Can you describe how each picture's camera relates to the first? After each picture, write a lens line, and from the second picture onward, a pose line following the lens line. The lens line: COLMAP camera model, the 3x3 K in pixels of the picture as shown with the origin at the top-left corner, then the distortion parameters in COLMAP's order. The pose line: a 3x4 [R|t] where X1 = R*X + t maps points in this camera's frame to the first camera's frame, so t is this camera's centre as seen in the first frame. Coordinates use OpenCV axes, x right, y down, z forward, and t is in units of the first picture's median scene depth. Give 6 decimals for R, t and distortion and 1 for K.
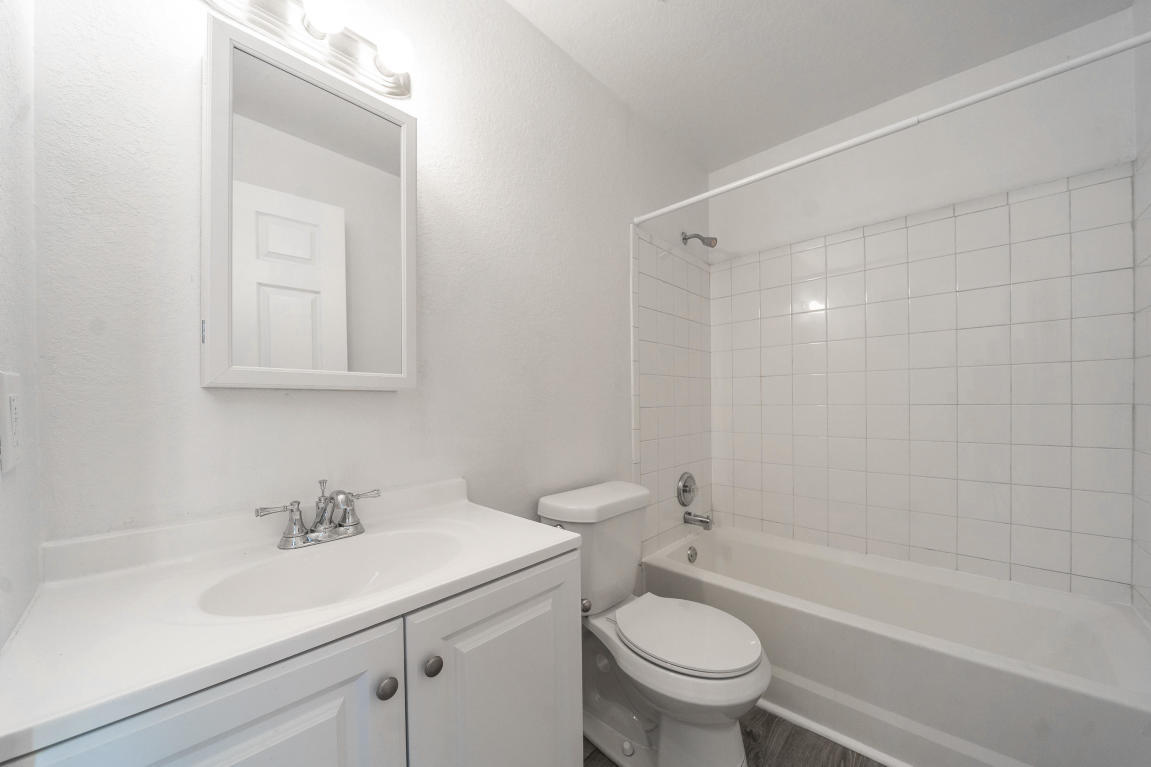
lens RADIAL K [[409.7, 0, 579.4], [0, 409.7, 401.4], [0, 0, 1]] dist [-0.008649, -0.001364]
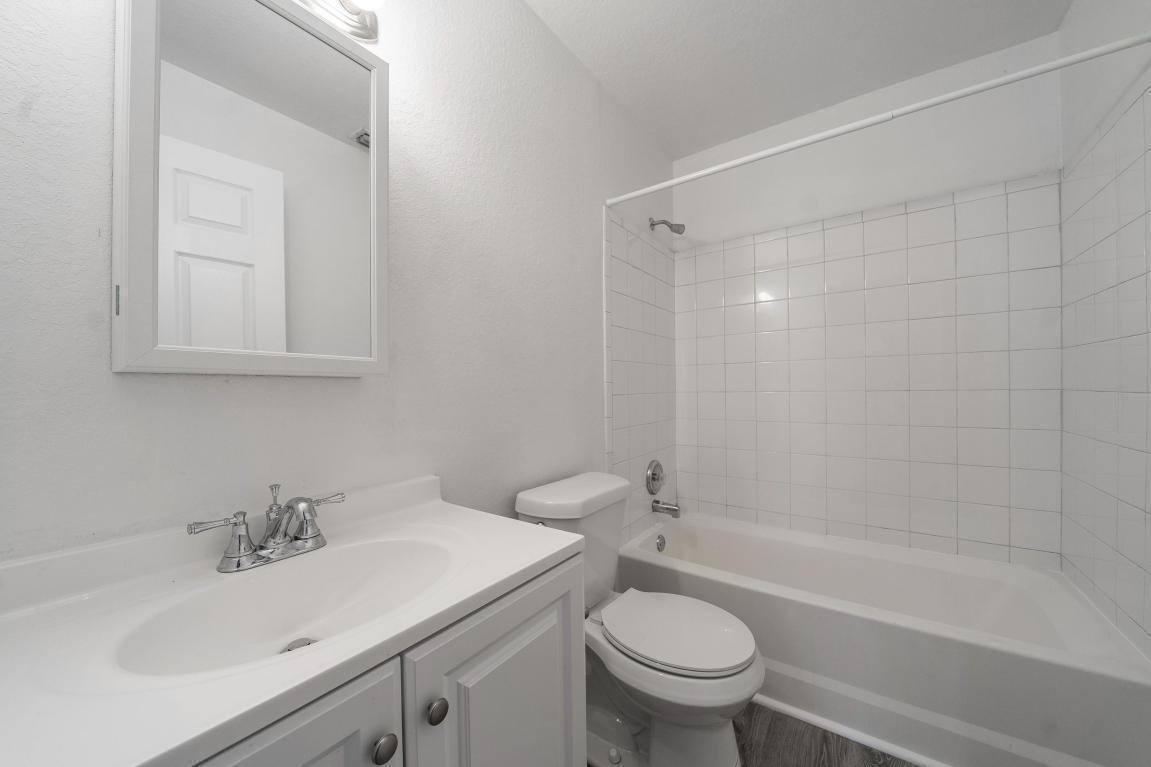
lens RADIAL K [[409.7, 0, 577.0], [0, 409.7, 386.8], [0, 0, 1]] dist [-0.008649, -0.001364]
pose [[0.991990, -0.002797, 0.126282, -0.081291], [0.003545, 0.999978, -0.005693, 0.000860], [-0.126263, 0.006095, 0.991978, 0.066955]]
